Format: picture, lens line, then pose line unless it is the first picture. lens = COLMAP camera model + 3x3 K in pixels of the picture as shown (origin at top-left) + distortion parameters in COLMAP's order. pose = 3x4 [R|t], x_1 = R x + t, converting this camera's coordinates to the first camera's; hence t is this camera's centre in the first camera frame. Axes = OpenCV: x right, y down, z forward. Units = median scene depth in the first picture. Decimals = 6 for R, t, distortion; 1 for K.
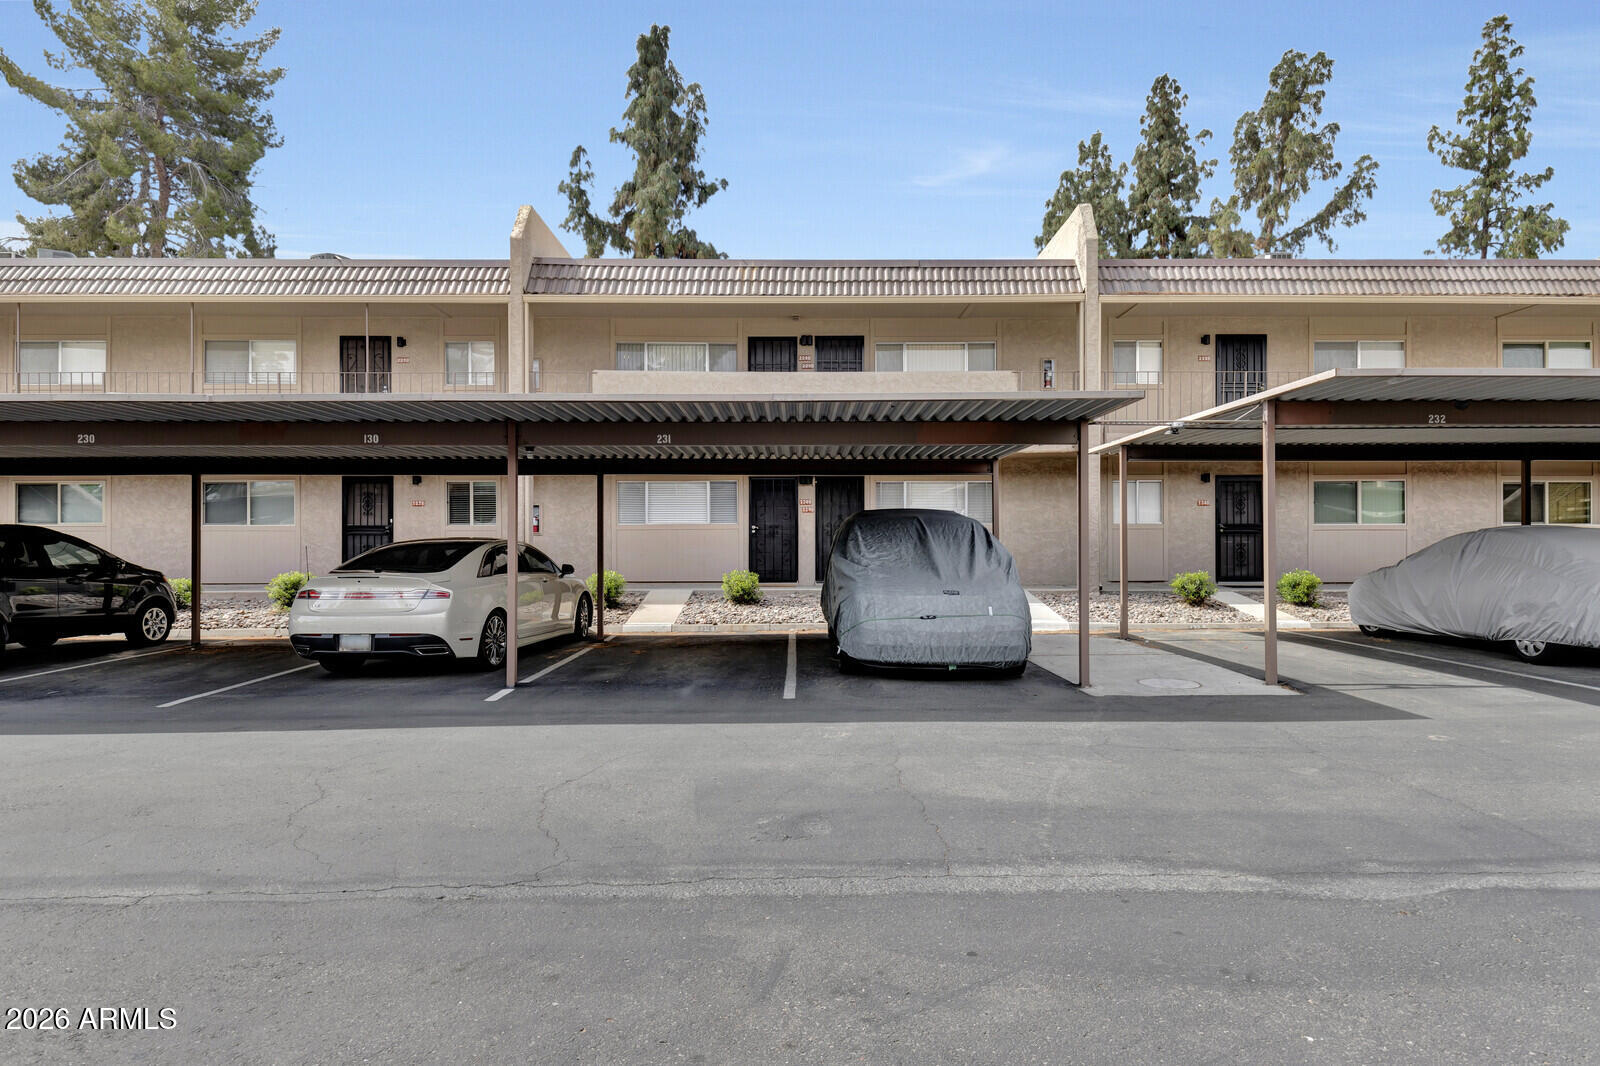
lens RADIAL K [[859.0, 0, 796.7], [0, 859.0, 534.3], [0, 0, 1]] dist [0.033713, -0.023825]
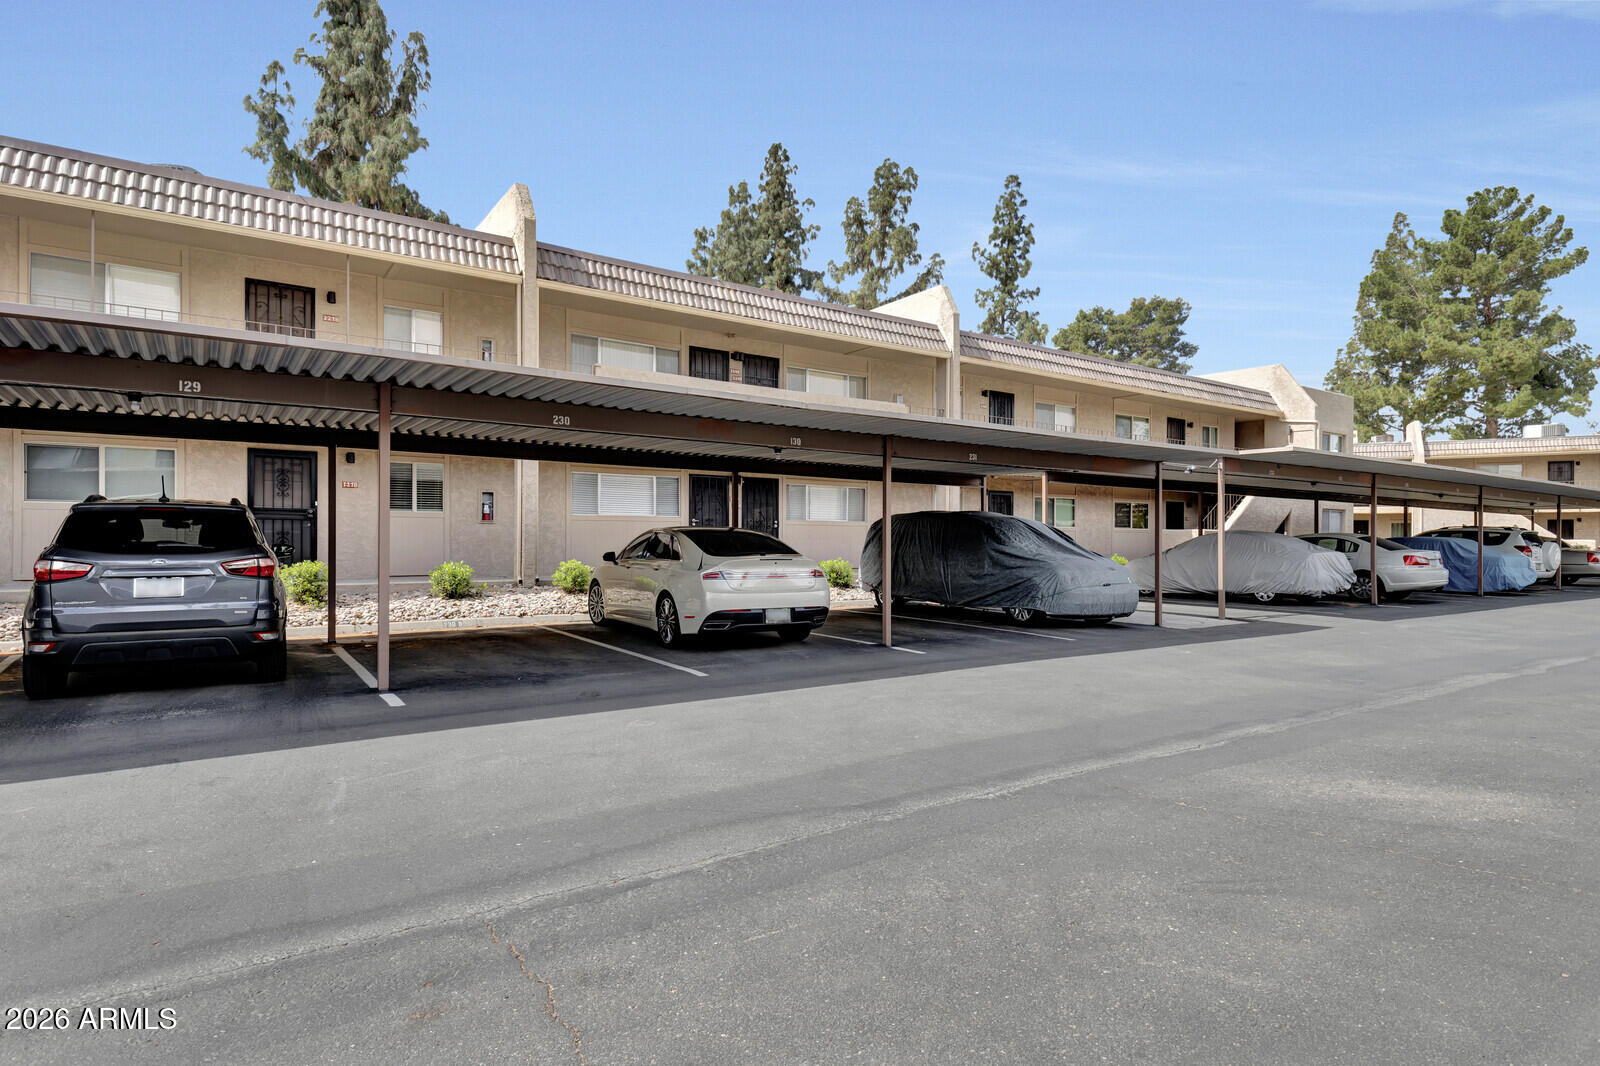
lens RADIAL K [[859.0, 0, 795.0], [0, 859.0, 535.5], [0, 0, 1]] dist [0.033713, -0.023825]
pose [[0.828777, 0.012209, 0.559445, -0.291051], [-0.015836, 0.999873, 0.001639, 0.003833], [-0.559354, -0.010218, 0.828866, 0.009285]]
